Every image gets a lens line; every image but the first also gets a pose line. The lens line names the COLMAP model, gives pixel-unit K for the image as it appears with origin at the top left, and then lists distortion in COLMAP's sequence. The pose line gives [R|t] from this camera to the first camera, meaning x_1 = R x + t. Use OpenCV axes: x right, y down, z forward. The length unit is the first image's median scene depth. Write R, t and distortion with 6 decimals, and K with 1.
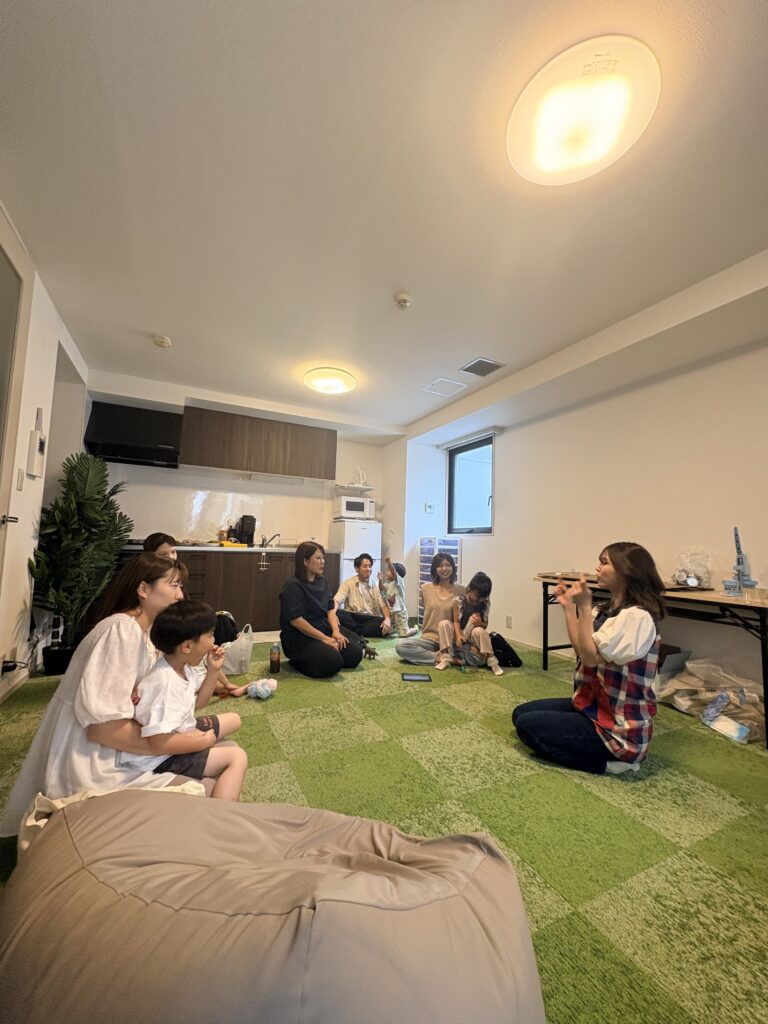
lens RADIAL K [[404.3, 0, 384.0], [0, 404.3, 512.0], [0, 0, 1]] dist [0.000302, 0.000265]
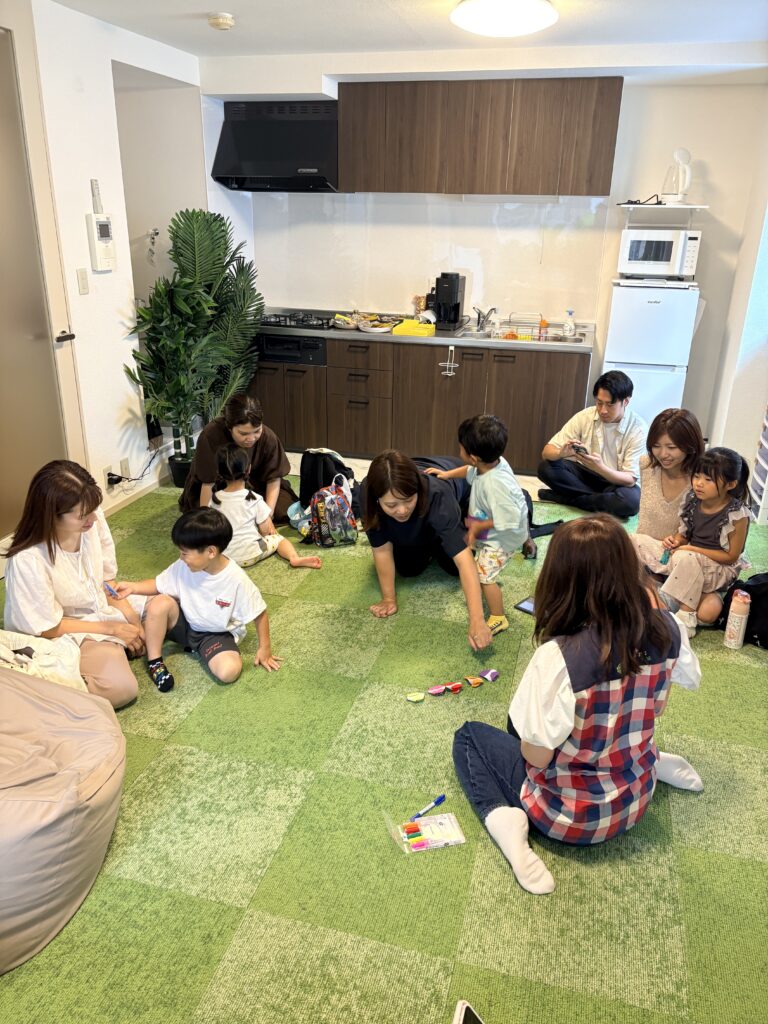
lens RADIAL K [[768.6, 0, 384.0], [0, 768.6, 512.0], [0, 0, 1]] dist [0.016824, -0.011318]
pose [[0.743832, 0.224175, -0.629650, 0.733581], [0.058764, 0.916490, 0.395719, -0.239441], [0.665778, -0.331349, 0.668541, 0.150305]]
